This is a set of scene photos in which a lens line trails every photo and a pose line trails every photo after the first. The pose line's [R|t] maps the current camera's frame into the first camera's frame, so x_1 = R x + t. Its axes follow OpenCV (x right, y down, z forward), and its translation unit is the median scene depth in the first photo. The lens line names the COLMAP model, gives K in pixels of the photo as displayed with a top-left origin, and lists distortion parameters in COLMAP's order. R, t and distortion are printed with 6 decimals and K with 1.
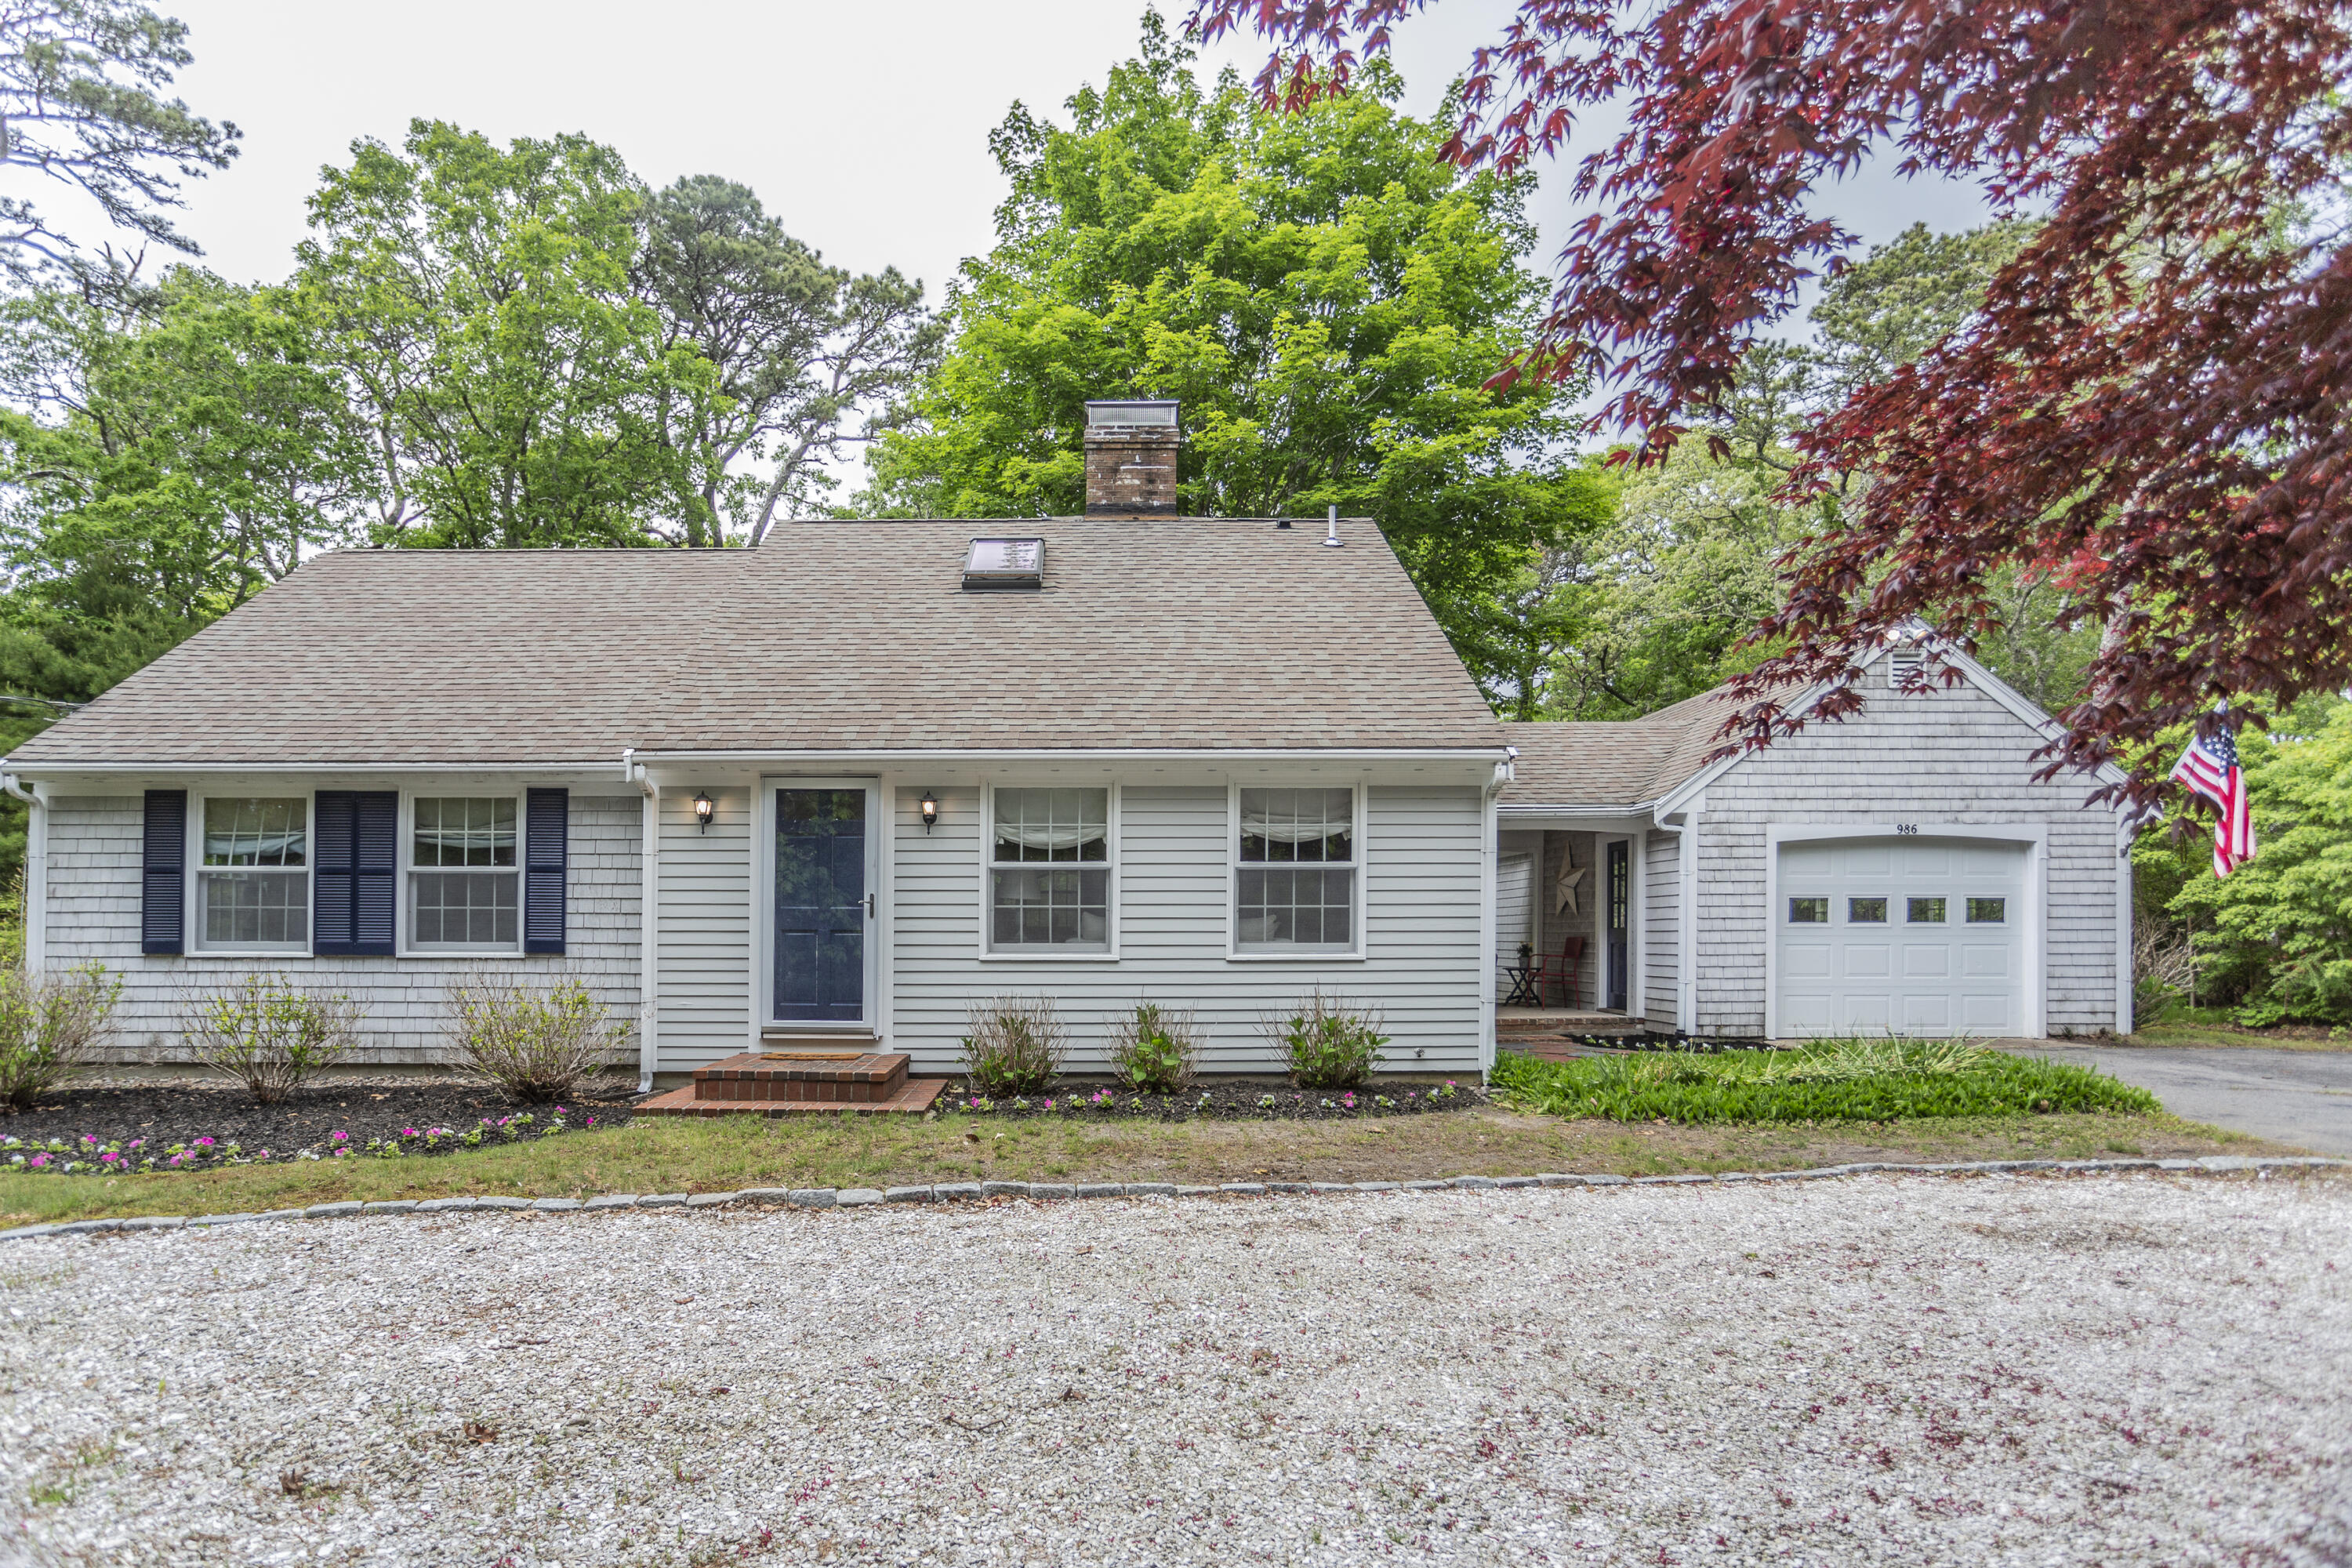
lens RADIAL K [[1157.3, 0, 1169.3], [0, 1157.3, 849.0], [0, 0, 1]] dist [-0.059472, 0.040103]
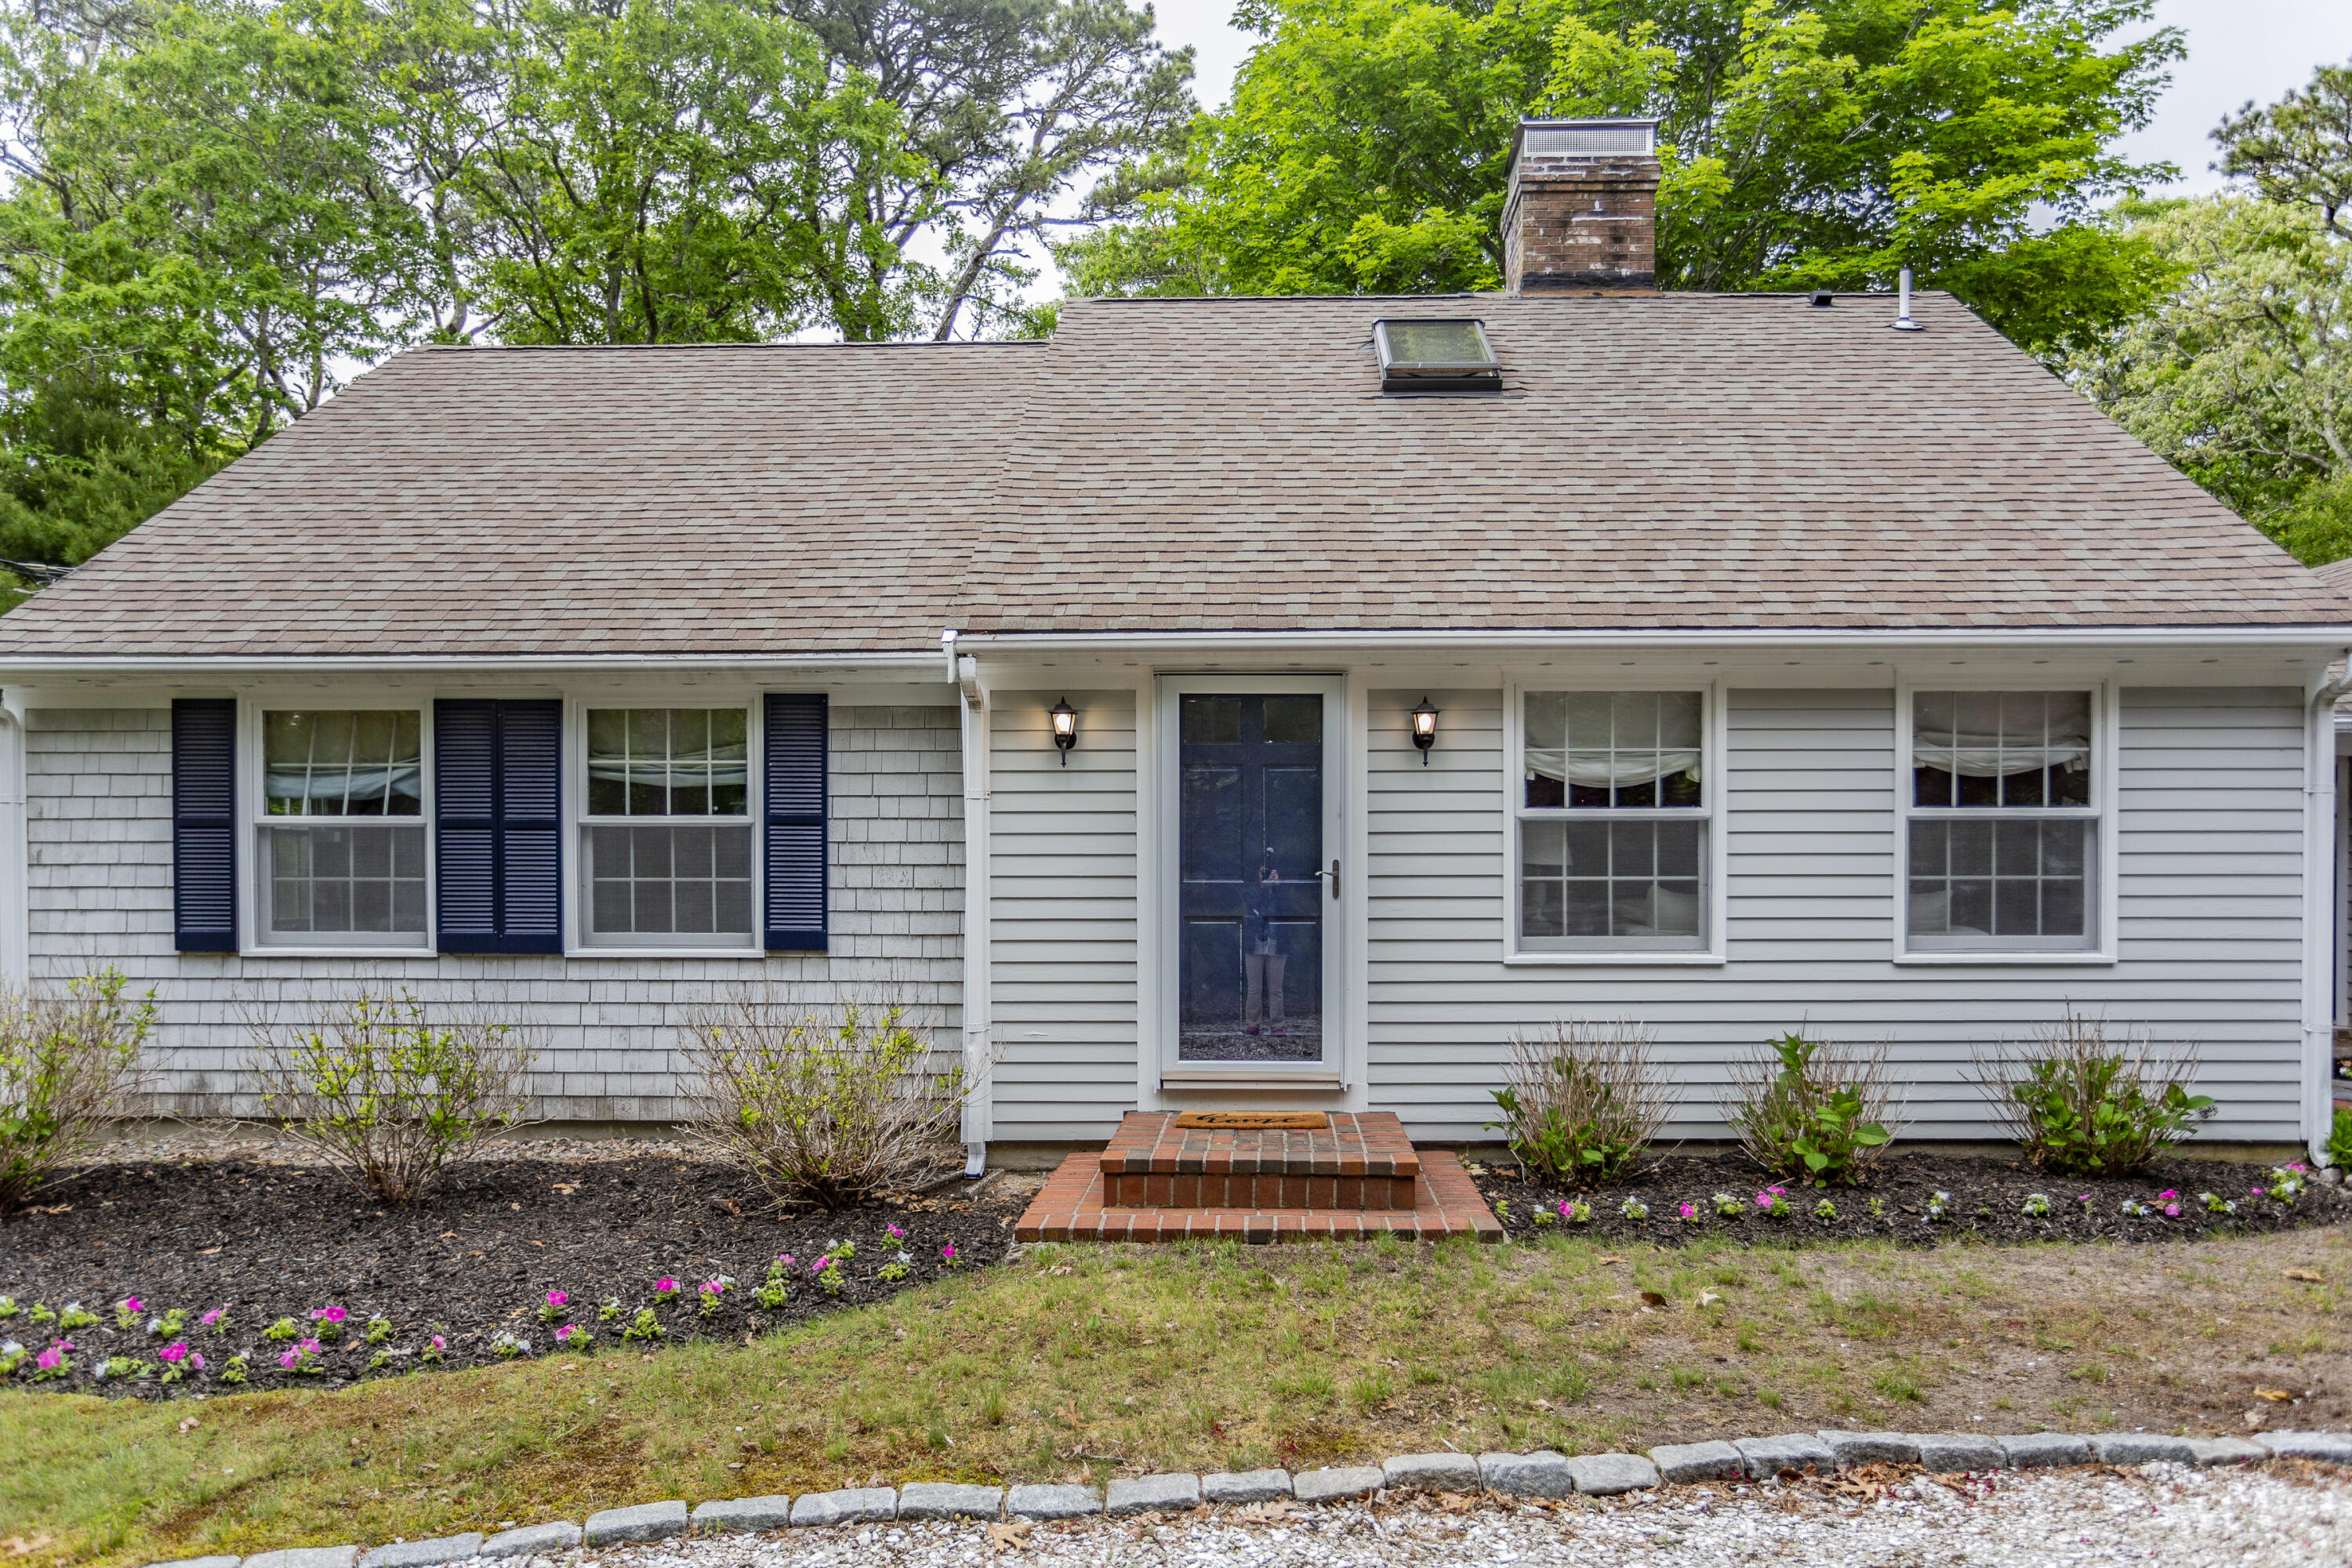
lens RADIAL K [[1247.3, 0, 1162.0], [0, 1247.3, 784.6], [0, 0, 1]] dist [-0.038882, 0.036284]
pose [[0.999777, -0.002334, -0.020990, -0.326588], [0.002882, 0.999654, 0.026142, -0.019937], [0.020922, -0.026196, 0.999438, 0.306226]]
